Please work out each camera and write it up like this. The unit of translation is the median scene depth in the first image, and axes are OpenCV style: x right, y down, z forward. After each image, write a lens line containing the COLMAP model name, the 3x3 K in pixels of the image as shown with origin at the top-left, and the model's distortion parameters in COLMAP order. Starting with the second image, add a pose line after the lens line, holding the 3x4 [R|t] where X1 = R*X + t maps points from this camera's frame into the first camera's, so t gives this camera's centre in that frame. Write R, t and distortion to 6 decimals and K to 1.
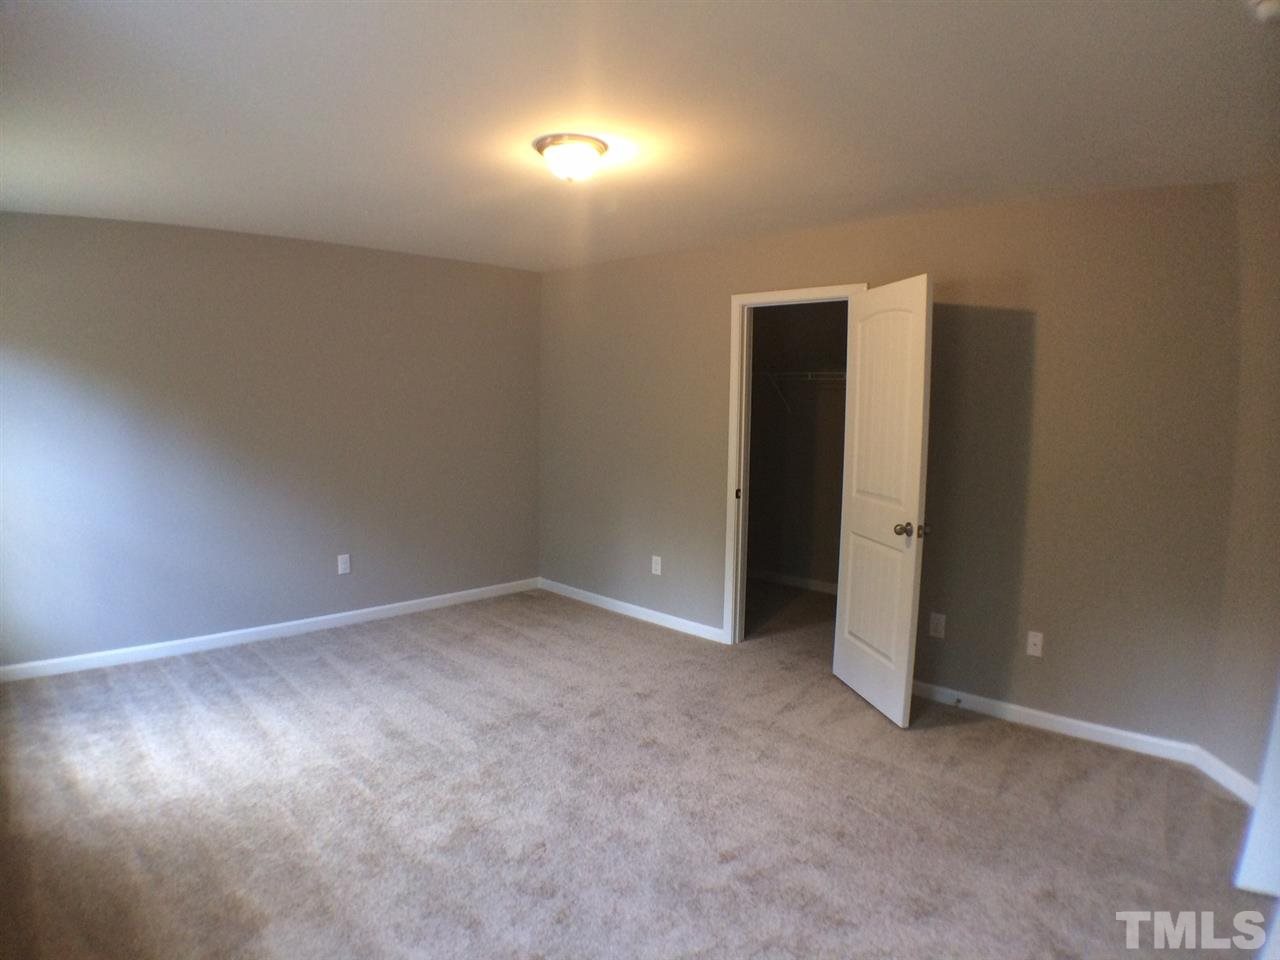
lens RADIAL K [[763.9, 0, 635.9], [0, 763.9, 472.7], [0, 0, 1]] dist [-0.167998, 0.023781]
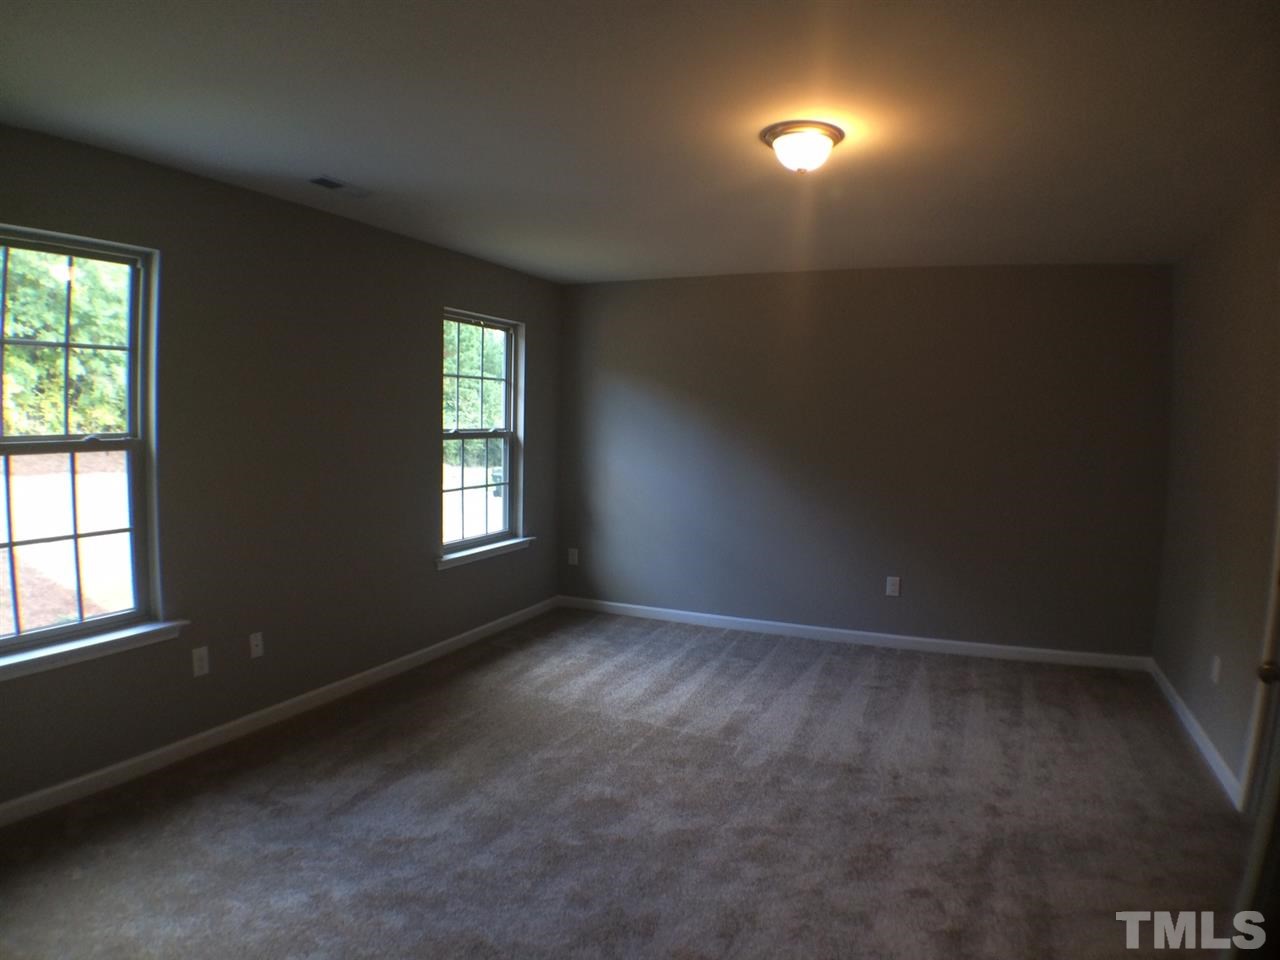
lens RADIAL K [[763.9, 0, 635.9], [0, 763.9, 472.7], [0, 0, 1]] dist [-0.167998, 0.023781]
pose [[0.363438, 0.060097, -0.929678, 0.596907], [-0.096173, 0.995006, 0.026723, -0.034668], [0.926641, 0.079698, 0.367403, 0.423296]]
